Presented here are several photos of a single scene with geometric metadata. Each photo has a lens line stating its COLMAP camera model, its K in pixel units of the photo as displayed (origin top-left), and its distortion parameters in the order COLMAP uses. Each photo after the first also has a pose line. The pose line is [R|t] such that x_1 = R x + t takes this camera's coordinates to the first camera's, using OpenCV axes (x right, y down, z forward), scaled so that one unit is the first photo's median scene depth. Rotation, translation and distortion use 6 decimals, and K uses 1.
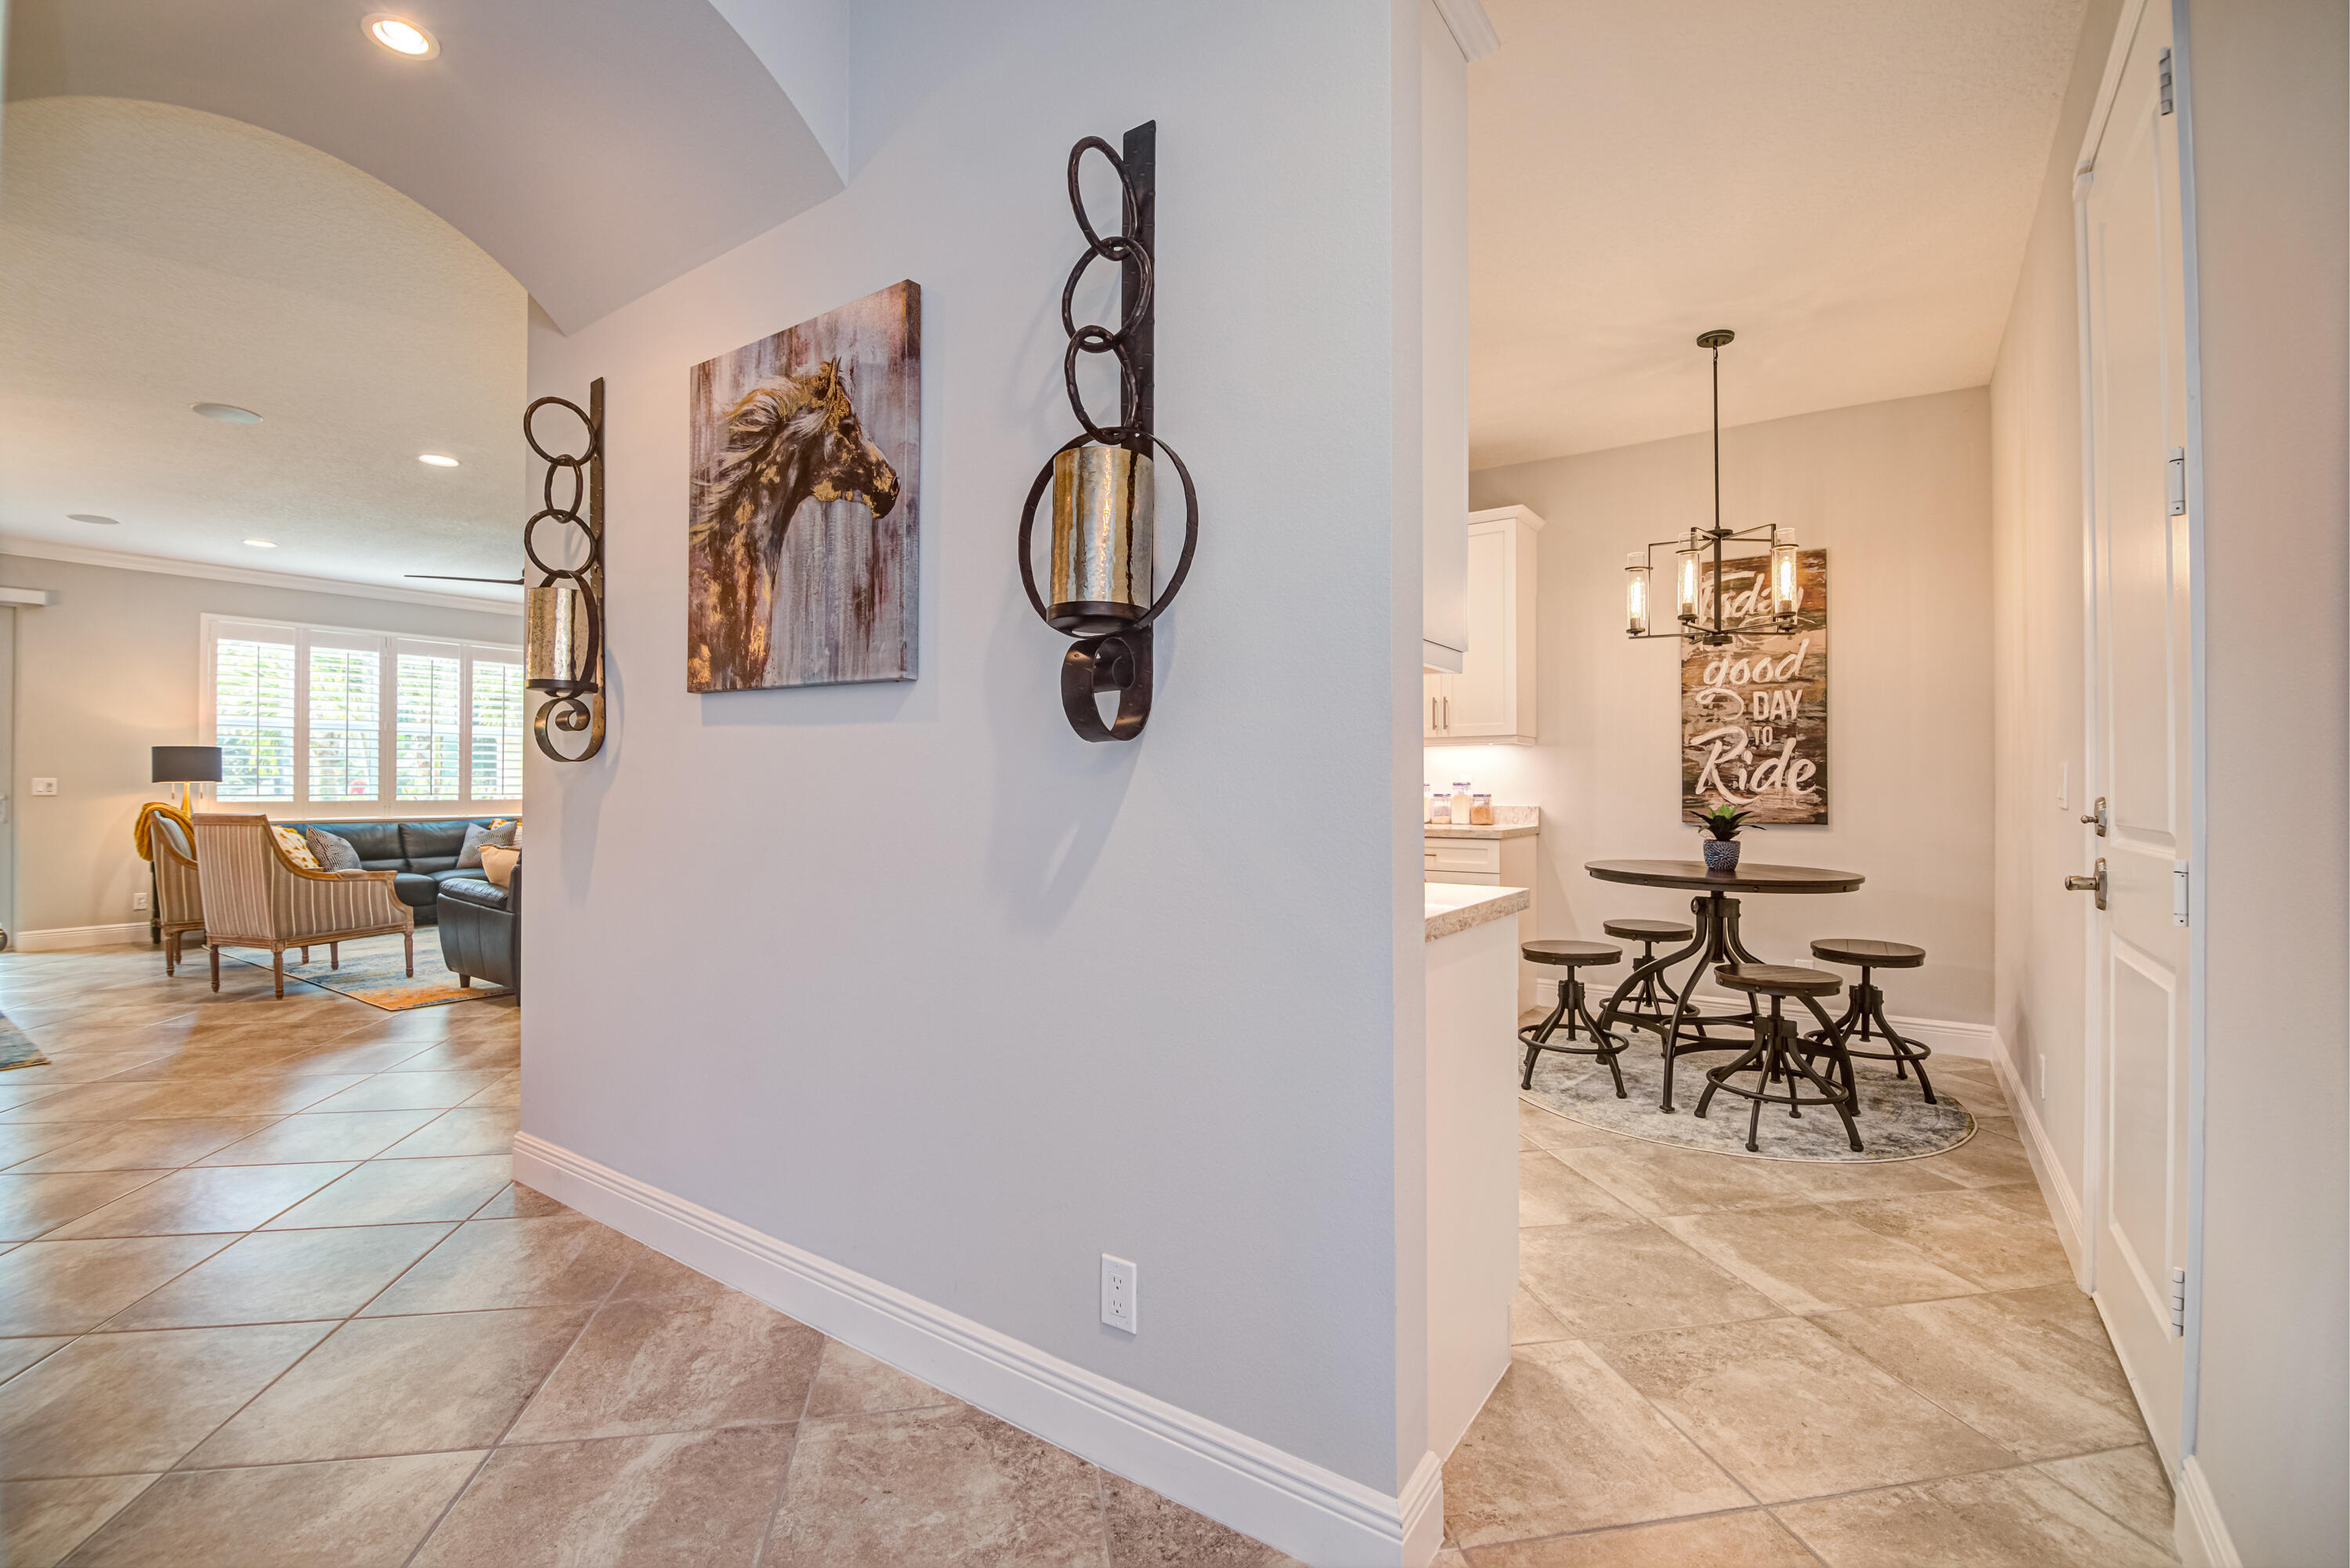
lens RADIAL K [[1028.3, 0, 1164.9], [0, 1028.3, 779.6], [0, 0, 1]] dist [-0.000816, -0.009400]
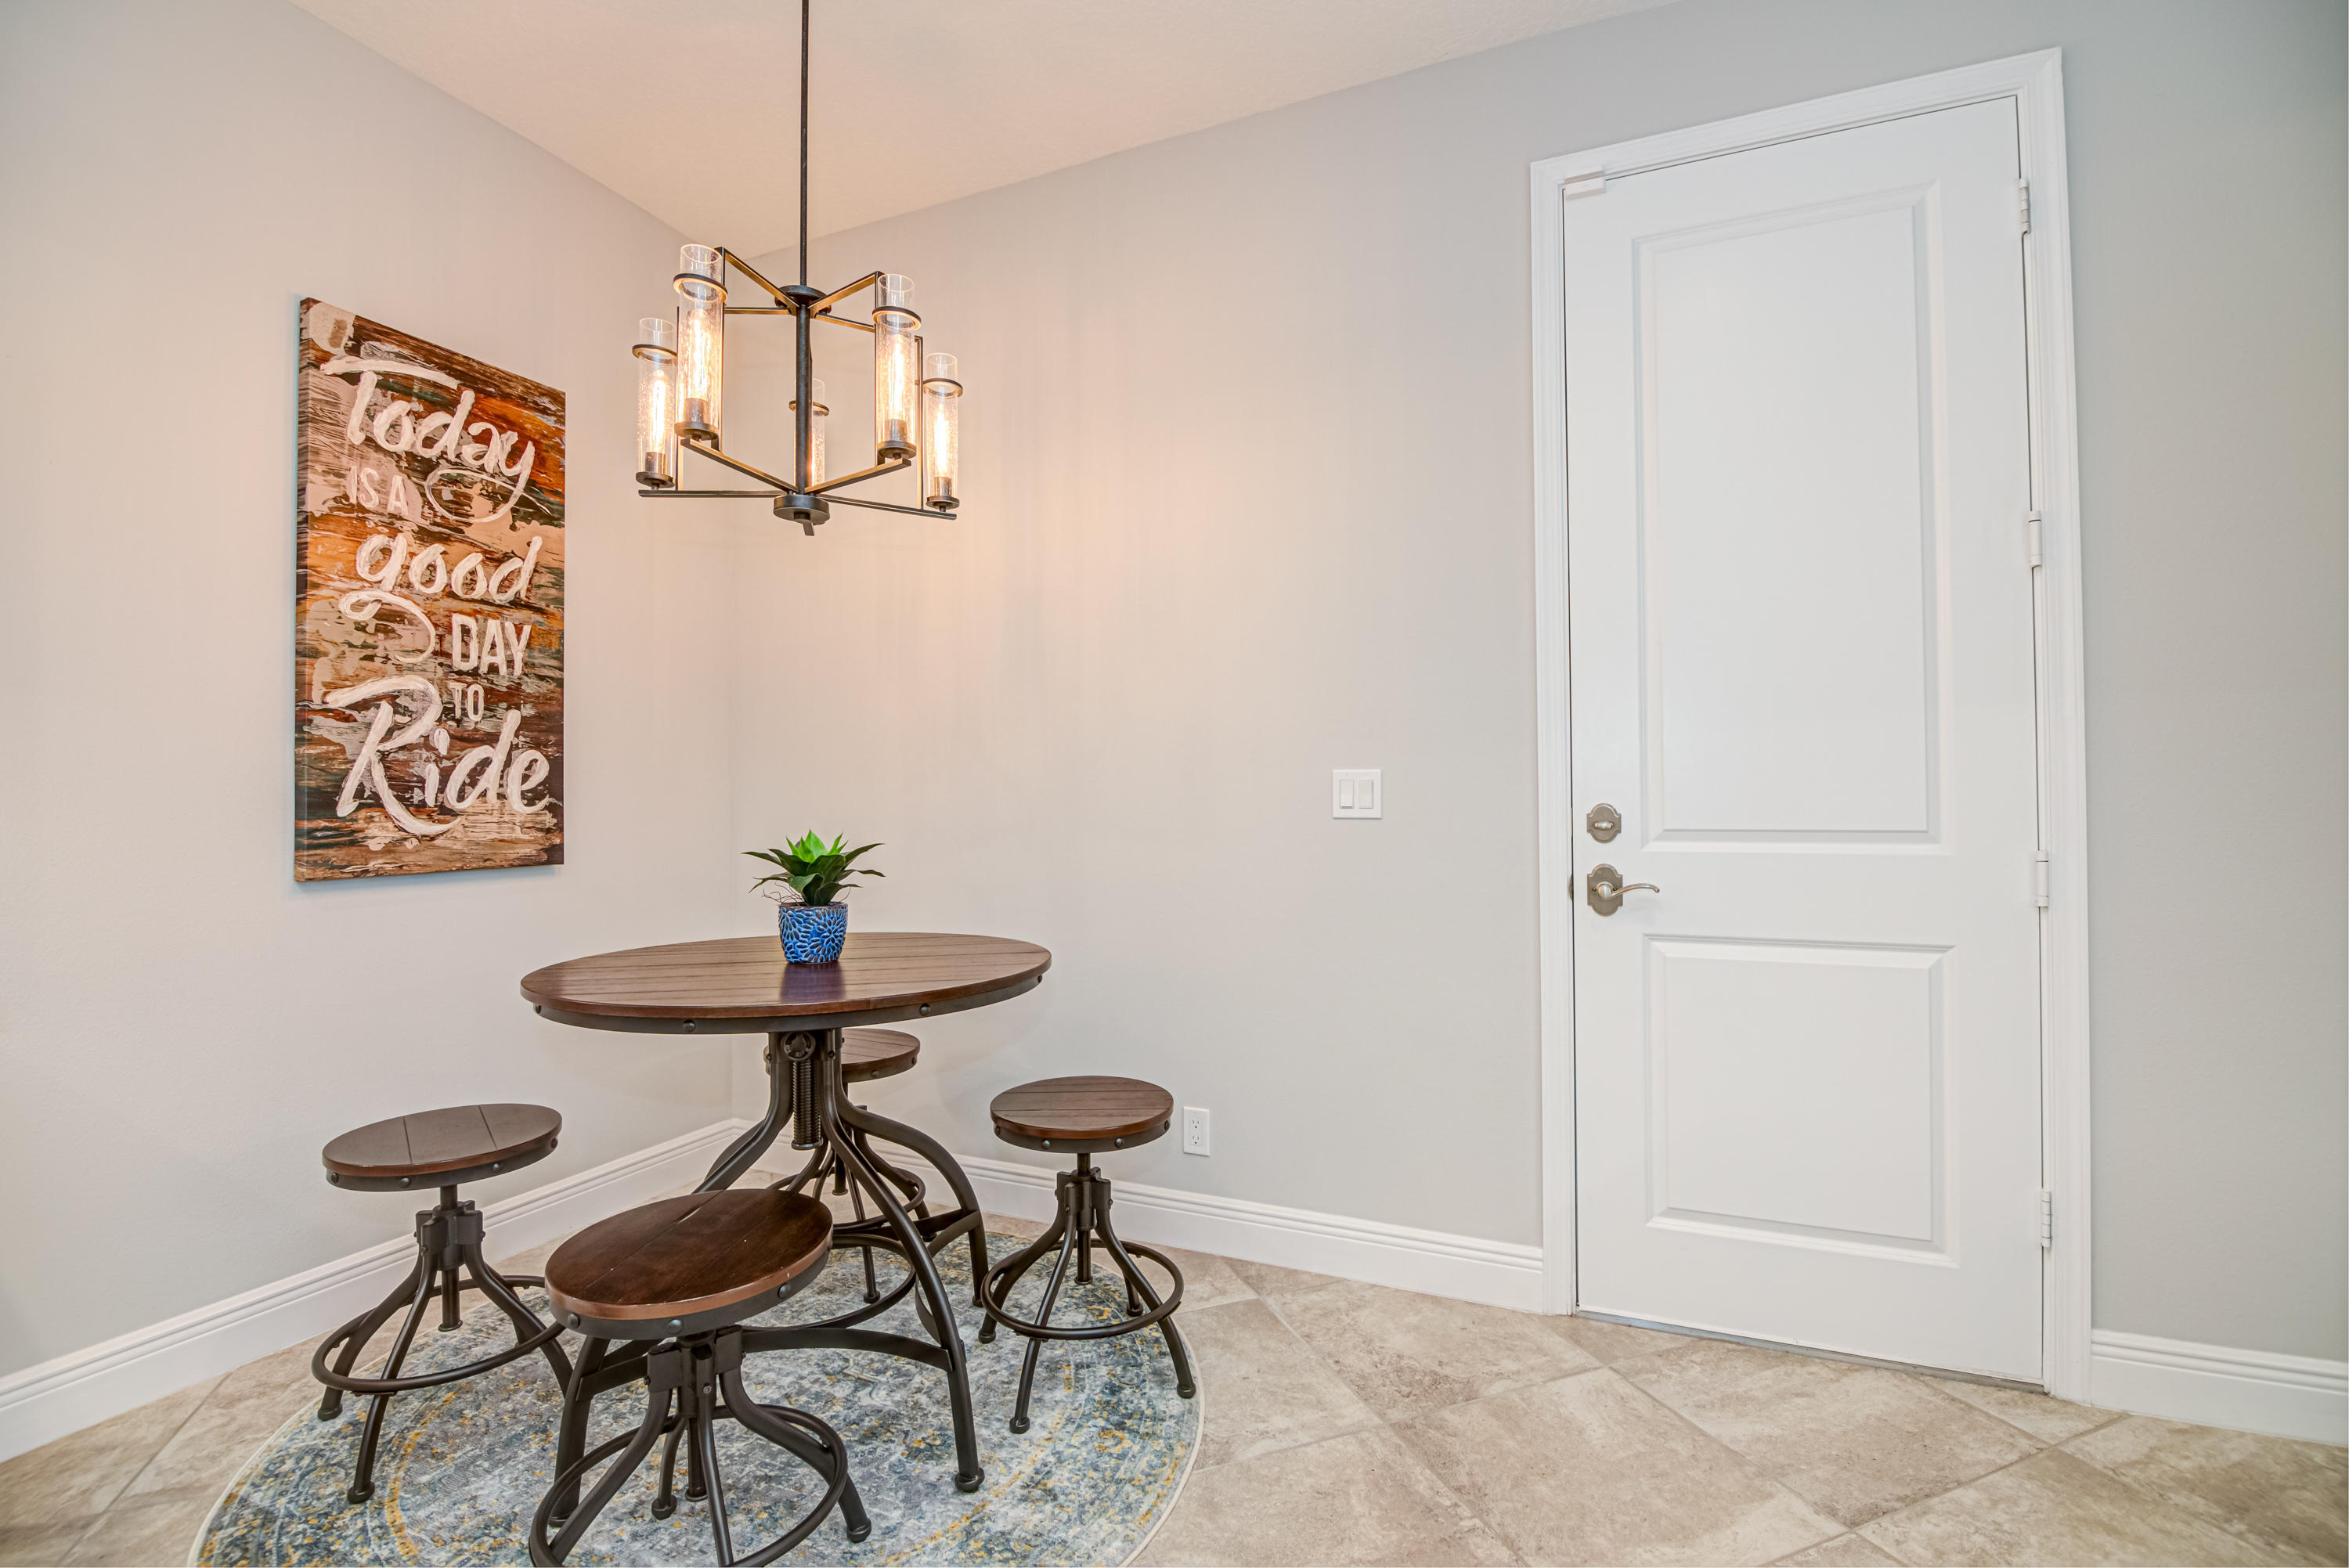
lens RADIAL K [[1038.2, 0, 1166.5], [0, 1038.2, 782.1], [0, 0, 1]] dist [-0.000948, -0.011623]
pose [[-0.194871, 0.013131, 0.980741, 0.001352], [0.000457, 0.999911, -0.013297, 0.005336], [-0.980829, -0.002143, -0.194860, 0.771920]]
